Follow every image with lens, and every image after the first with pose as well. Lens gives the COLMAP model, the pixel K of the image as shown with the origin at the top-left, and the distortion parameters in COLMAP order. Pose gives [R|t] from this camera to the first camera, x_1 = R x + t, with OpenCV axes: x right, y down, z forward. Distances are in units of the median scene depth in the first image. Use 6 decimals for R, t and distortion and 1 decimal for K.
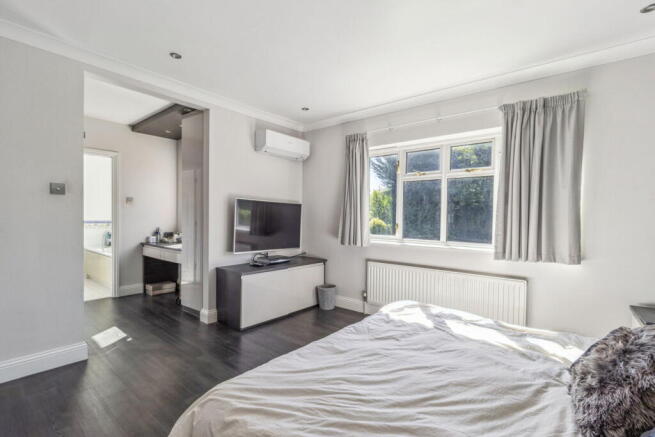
lens RADIAL K [[306.7, 0, 327.2], [0, 306.7, 216.7], [0, 0, 1]] dist [0.000358, -0.000077]
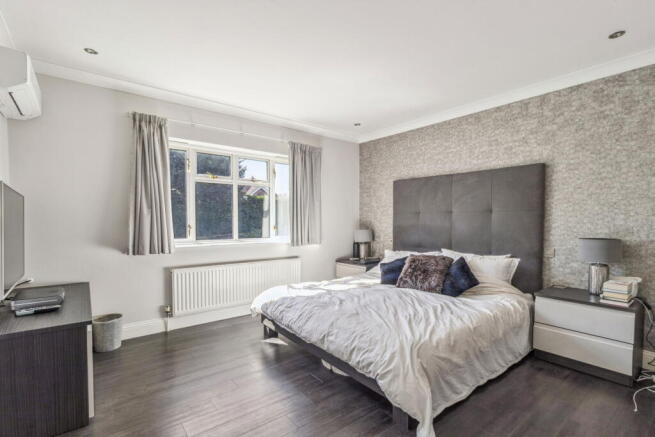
lens RADIAL K [[304.6, 0, 328.5], [0, 304.6, 227.9], [0, 0, 1]] dist [0.000272, -0.000074]
pose [[0.194595, -0.041423, 0.980009, -0.631947], [0.003037, 0.999129, 0.041628, -0.007957], [-0.980879, -0.005124, 0.194551, 0.404018]]
